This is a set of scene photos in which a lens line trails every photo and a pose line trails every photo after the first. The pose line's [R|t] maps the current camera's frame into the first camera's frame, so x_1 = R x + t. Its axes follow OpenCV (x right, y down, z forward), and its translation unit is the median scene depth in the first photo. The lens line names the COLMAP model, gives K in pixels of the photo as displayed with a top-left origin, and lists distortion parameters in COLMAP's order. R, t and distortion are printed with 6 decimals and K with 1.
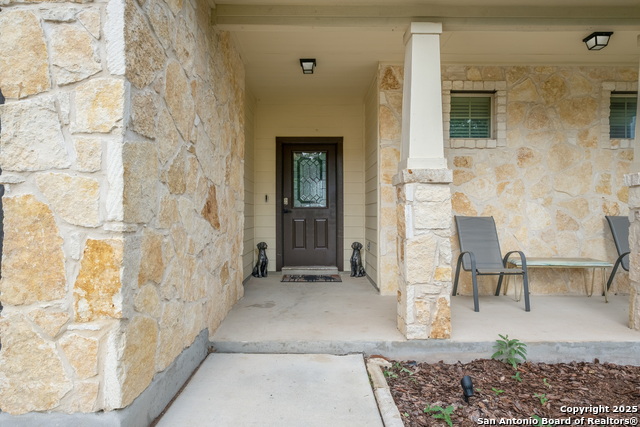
lens RADIAL K [[396.4, 0, 321.7], [0, 396.4, 214.7], [0, 0, 1]] dist [0.018003, -0.000001]
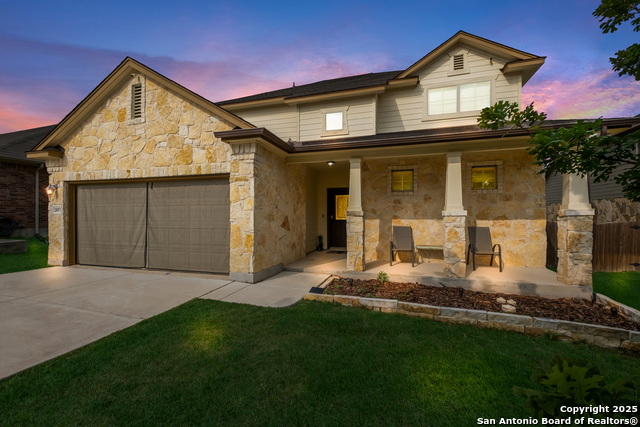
lens RADIAL K [[278.2, 0, 322.4], [0, 278.2, 214.7], [0, 0, 1]] dist [0.011436, 0.000311]
pose [[0.950537, -0.002382, -0.310602, 0.662975], [0.000531, 0.999982, -0.006047, -0.075704], [0.310611, 0.005583, 0.950521, -0.948307]]
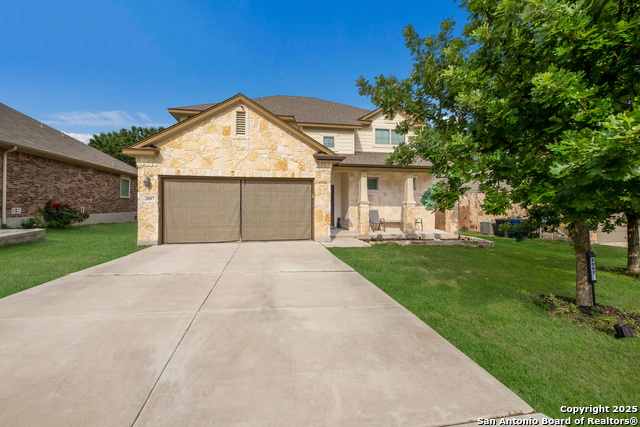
lens RADIAL K [[278.2, 0, 317.5], [0, 278.2, 209.2], [0, 0, 1]] dist [0.011436, 0.000311]
pose [[0.985169, -0.004287, 0.171532, -0.935593], [0.001867, 0.999897, 0.014263, -0.062222], [-0.171575, -0.013731, 0.985075, -2.396755]]
